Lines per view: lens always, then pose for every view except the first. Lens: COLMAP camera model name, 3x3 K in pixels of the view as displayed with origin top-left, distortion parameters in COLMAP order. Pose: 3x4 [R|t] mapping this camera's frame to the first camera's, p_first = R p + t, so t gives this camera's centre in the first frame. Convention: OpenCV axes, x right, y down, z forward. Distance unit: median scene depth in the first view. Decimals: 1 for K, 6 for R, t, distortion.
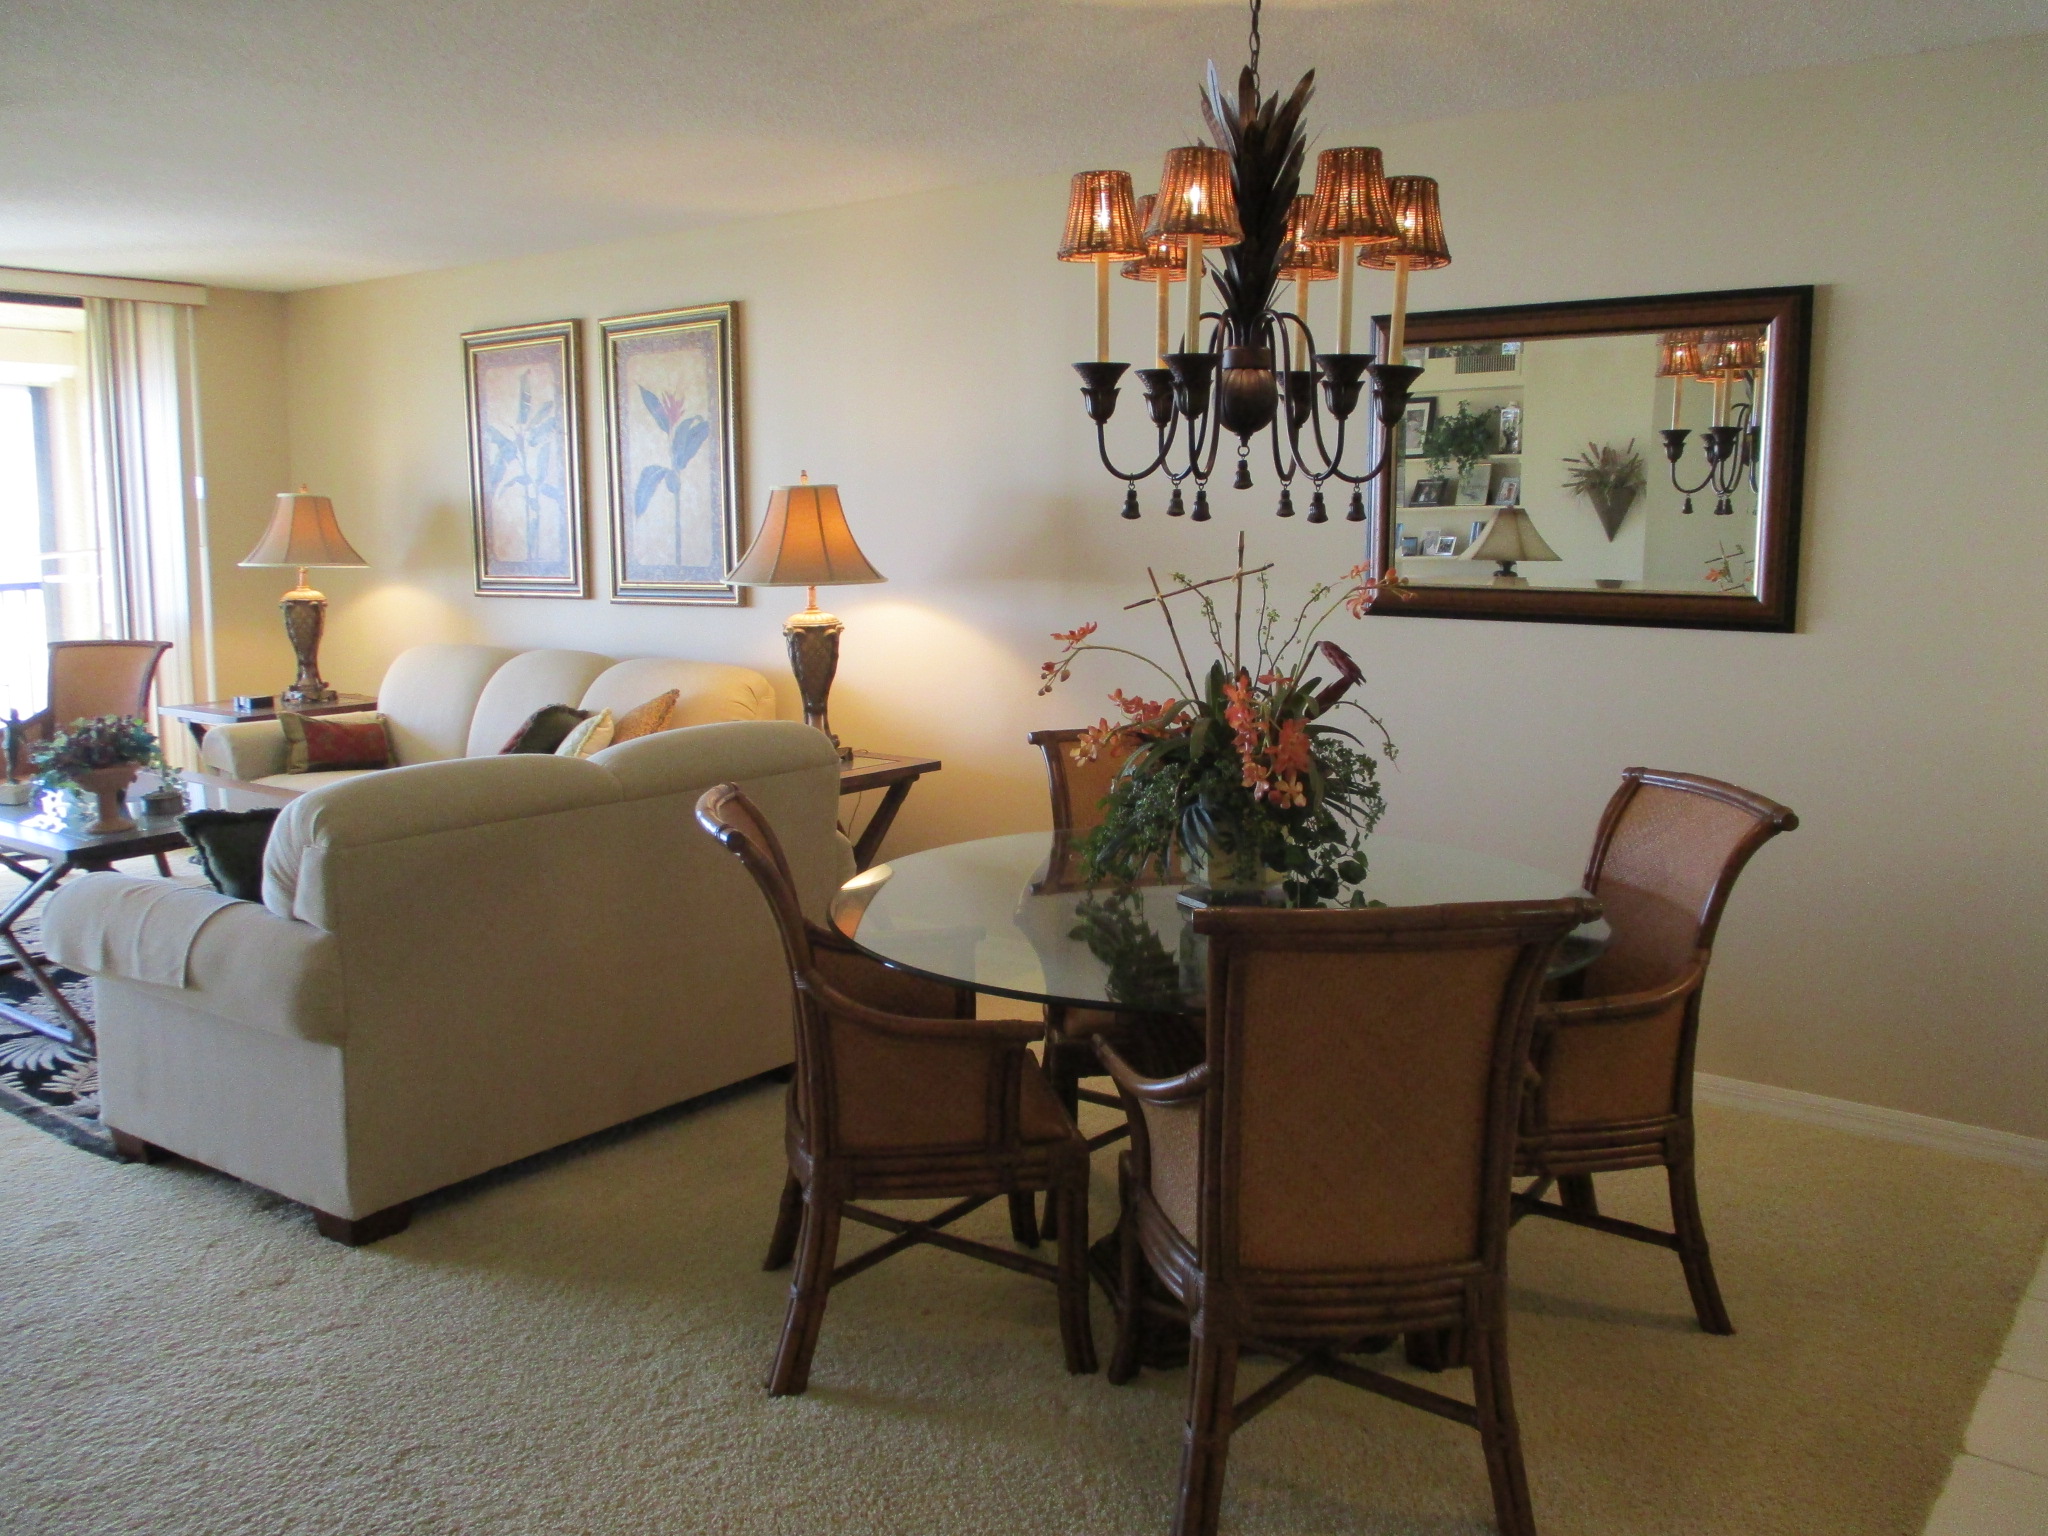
lens RADIAL K [[1734.3, 0, 1031.6], [0, 1734.3, 739.2], [0, 0, 1]] dist [-0.023702, 0.000288]
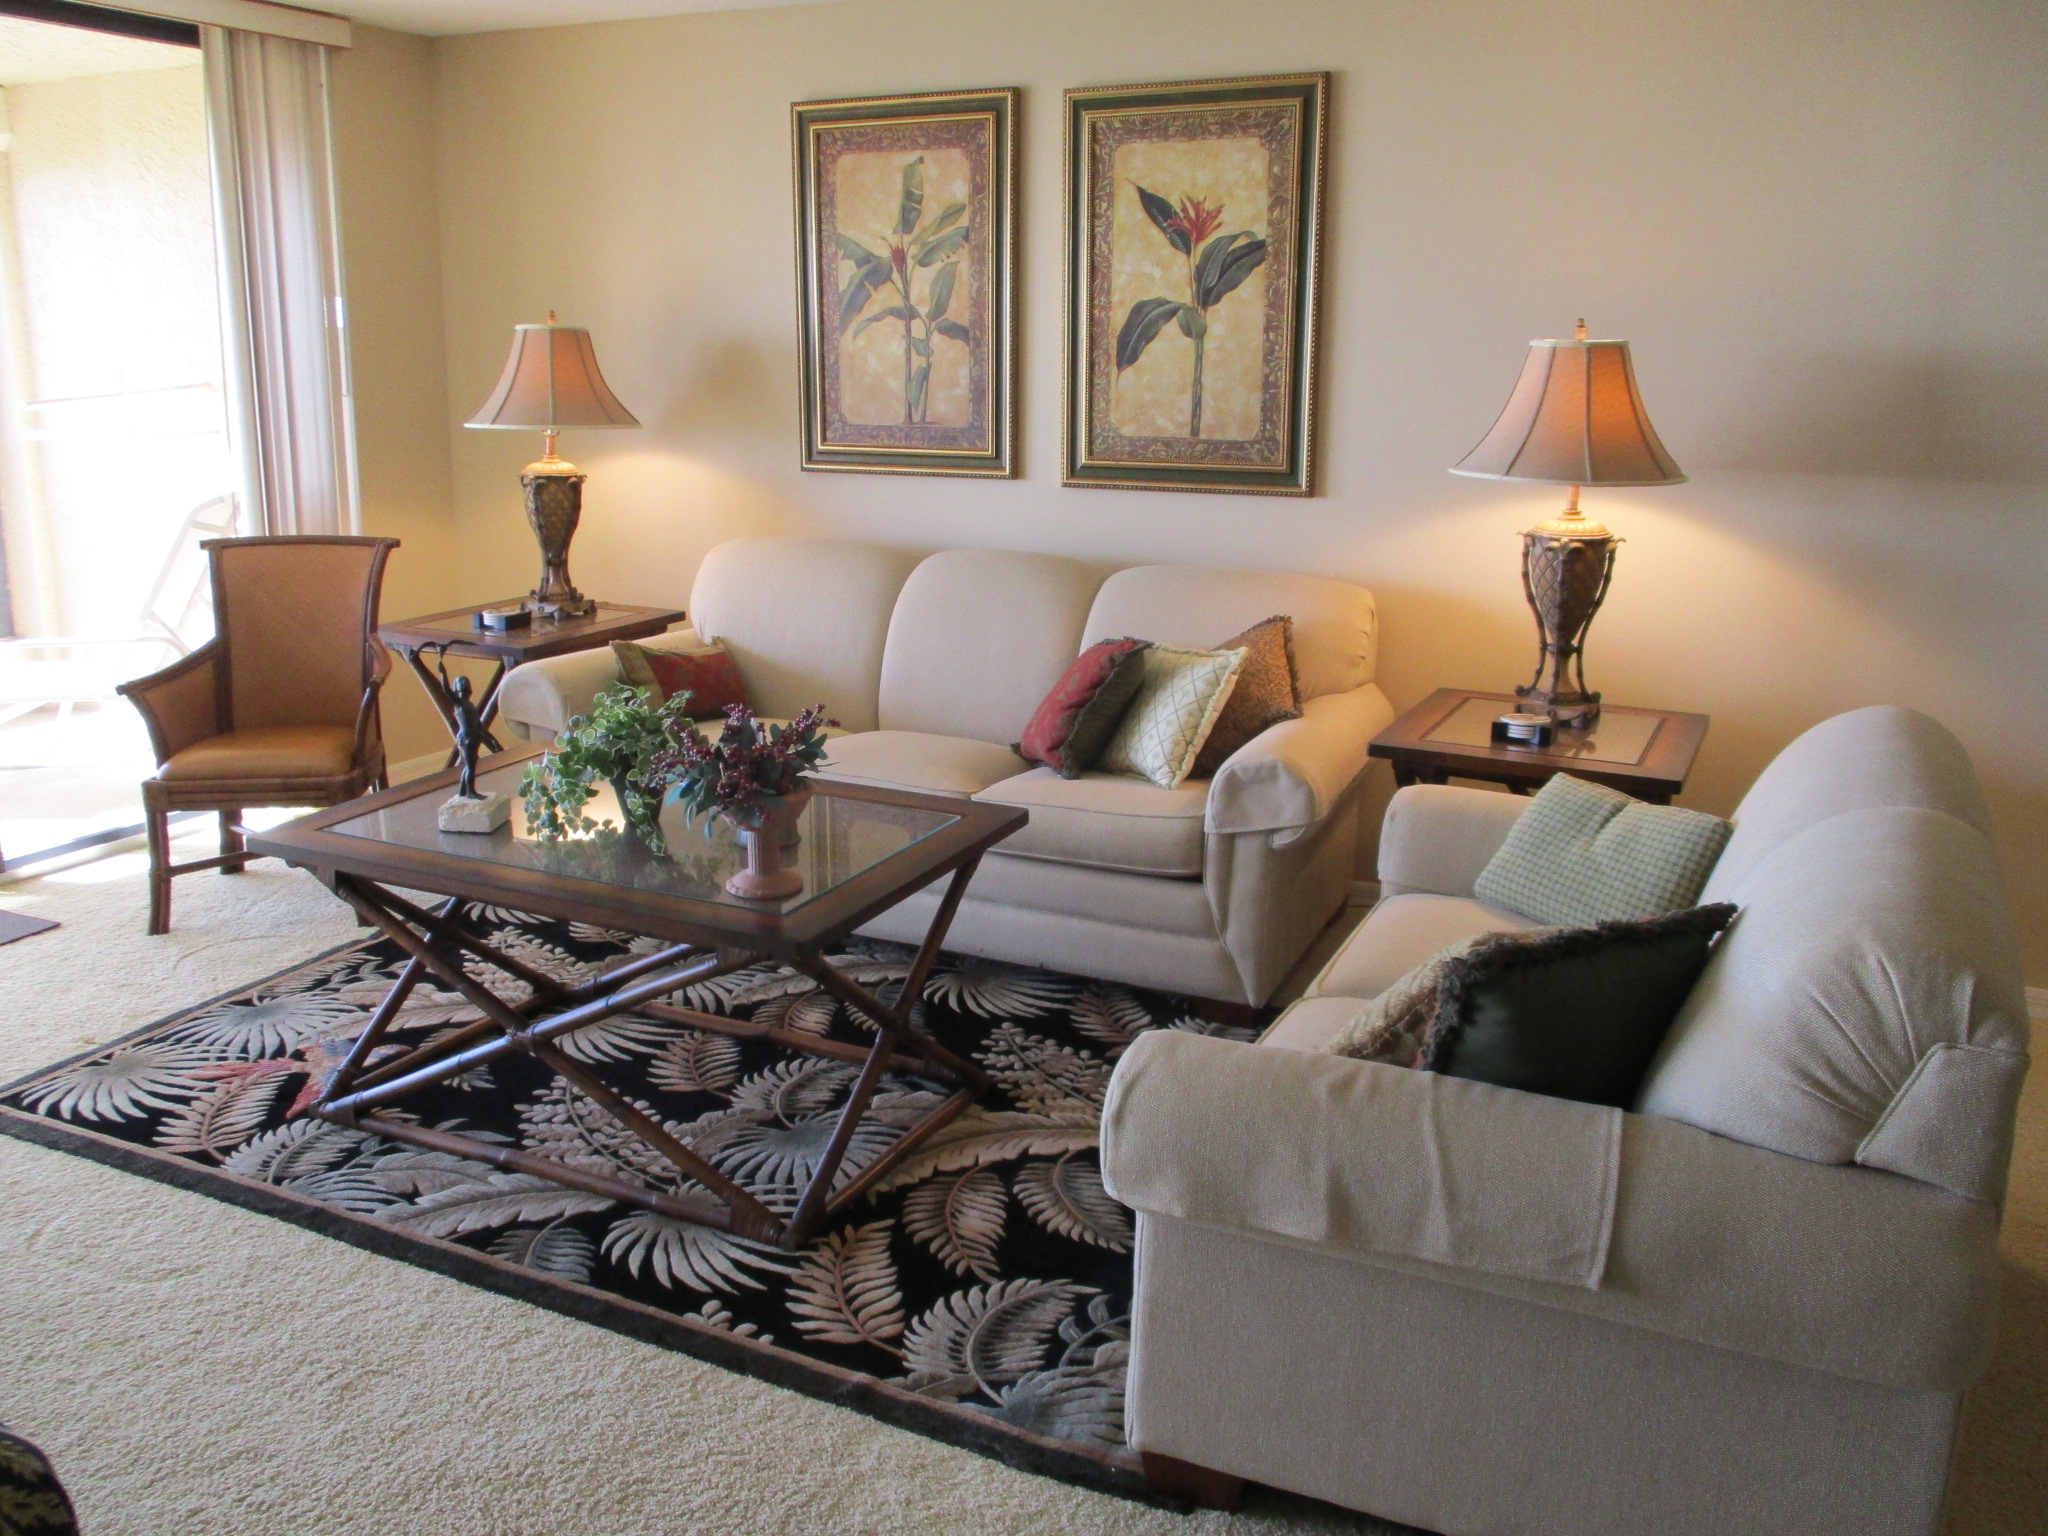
lens RADIAL K [[1734.3, 0, 1036.1], [0, 1734.3, 757.3], [0, 0, 1]] dist [-0.023702, 0.000288]
pose [[0.980791, -0.030681, 0.192631, -0.411720], [0.009317, 0.993793, 0.110850, -0.047008], [-0.194837, -0.106926, 0.974990, 0.274608]]
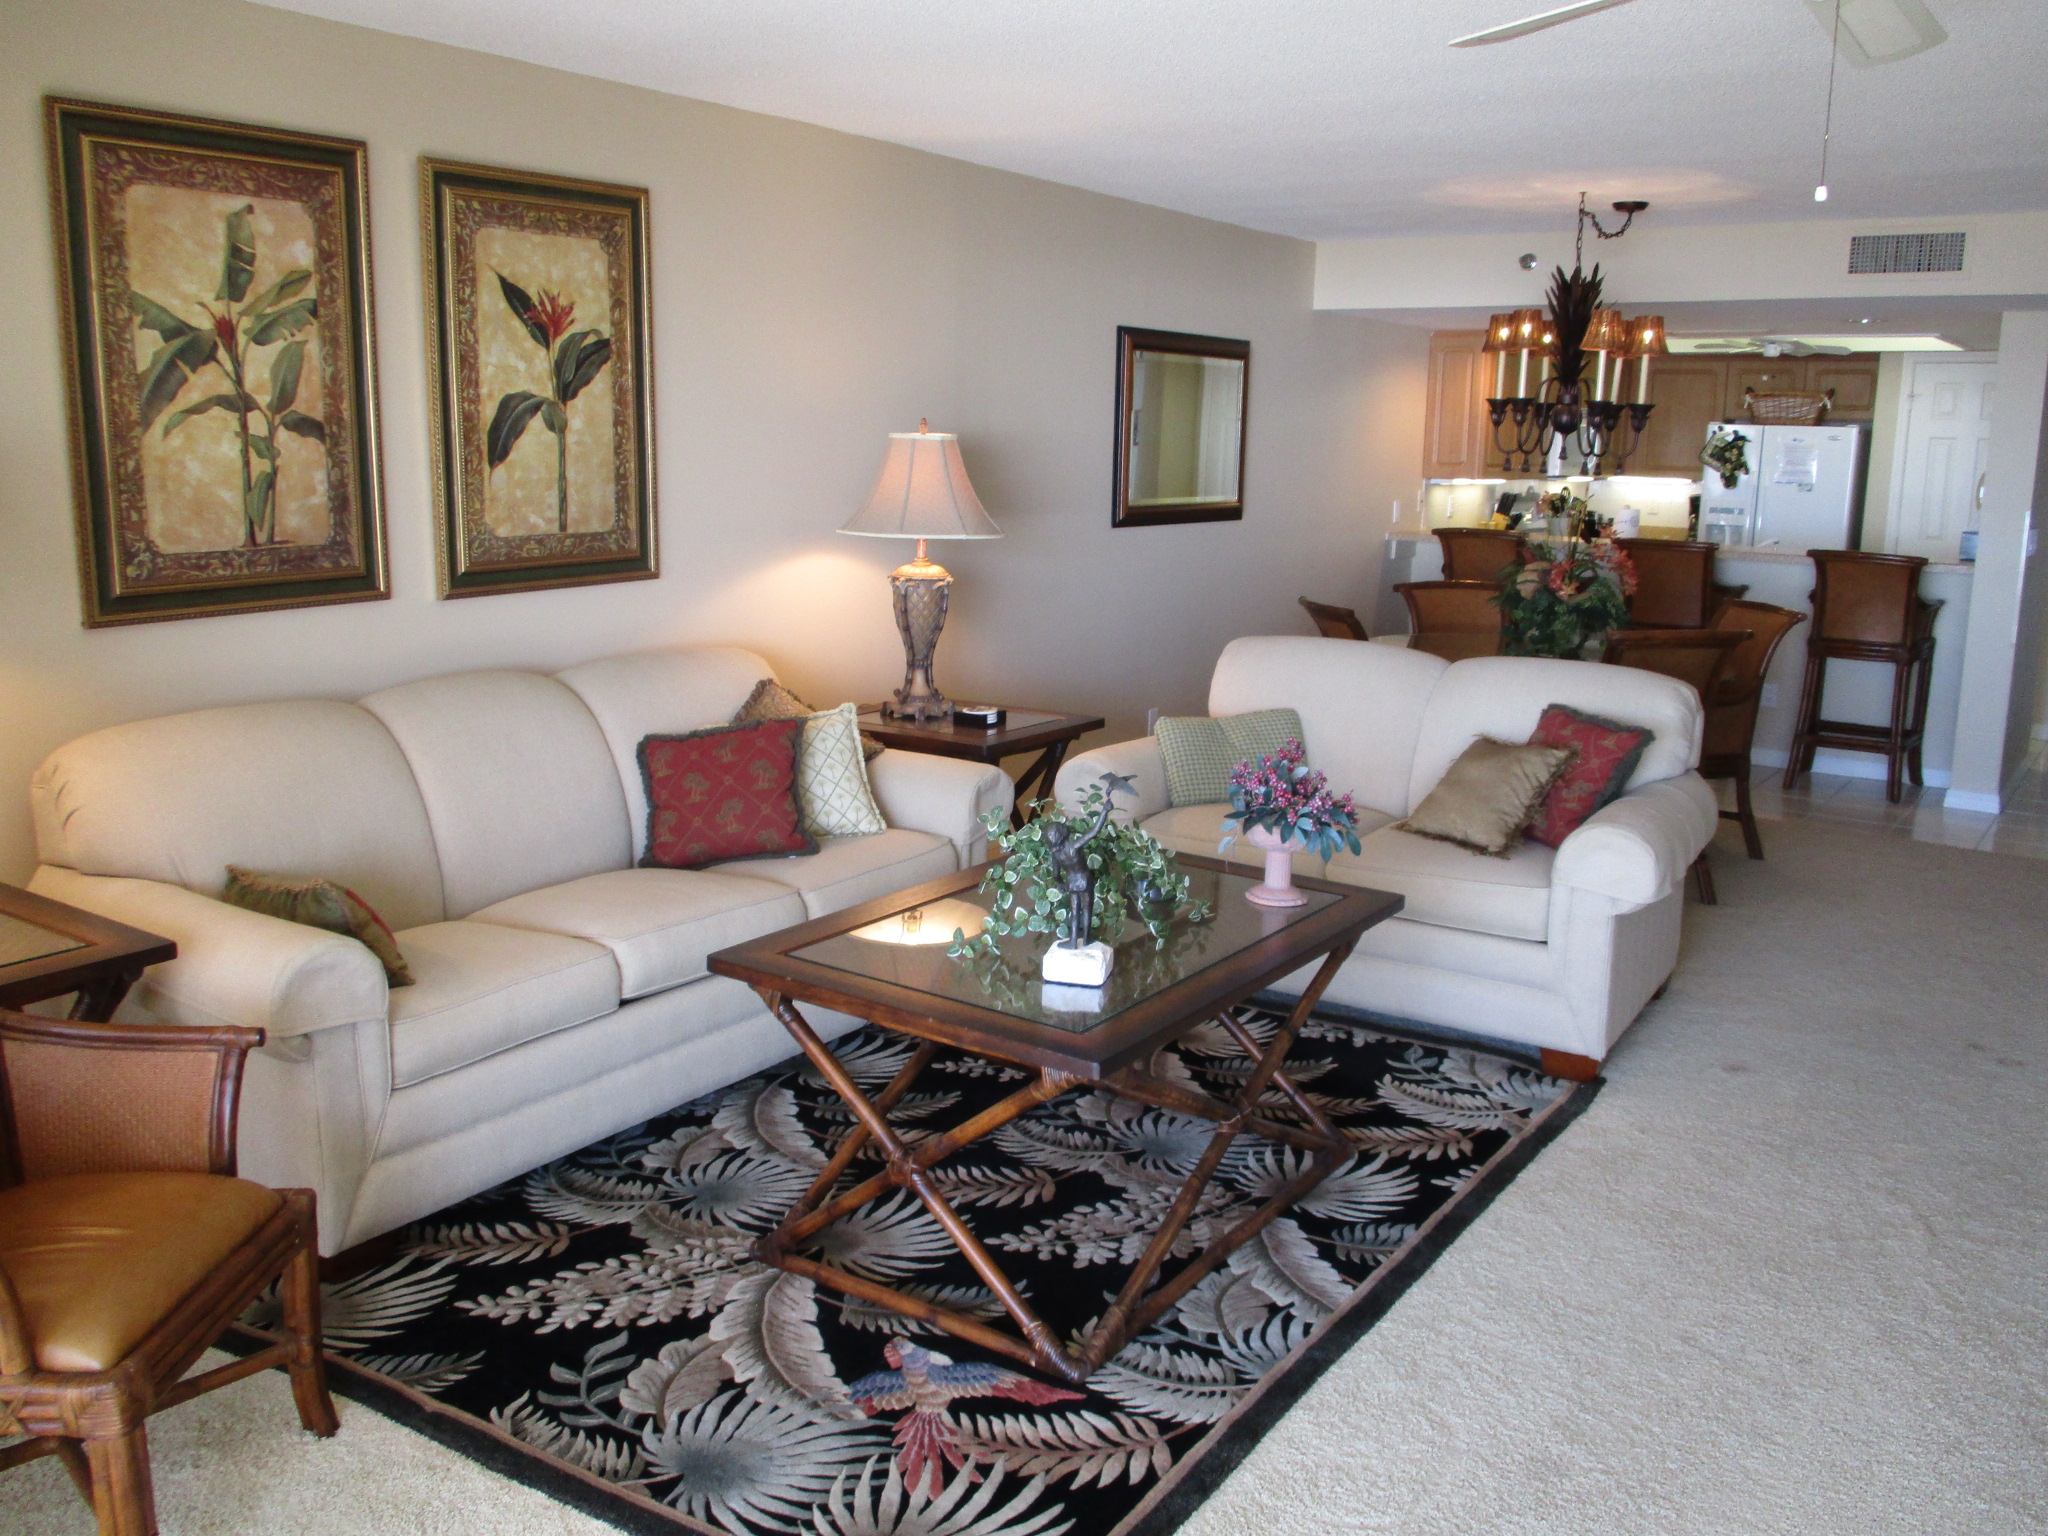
lens RADIAL K [[1734.3, 0, 1023.1], [0, 1734.3, 771.5], [0, 0, 1]] dist [-0.023702, 0.000288]
pose [[-0.057274, -0.195455, 0.979039, -0.937481], [0.107383, 0.973753, 0.200682, -0.126555], [-0.992567, 0.116626, -0.034782, 0.834505]]
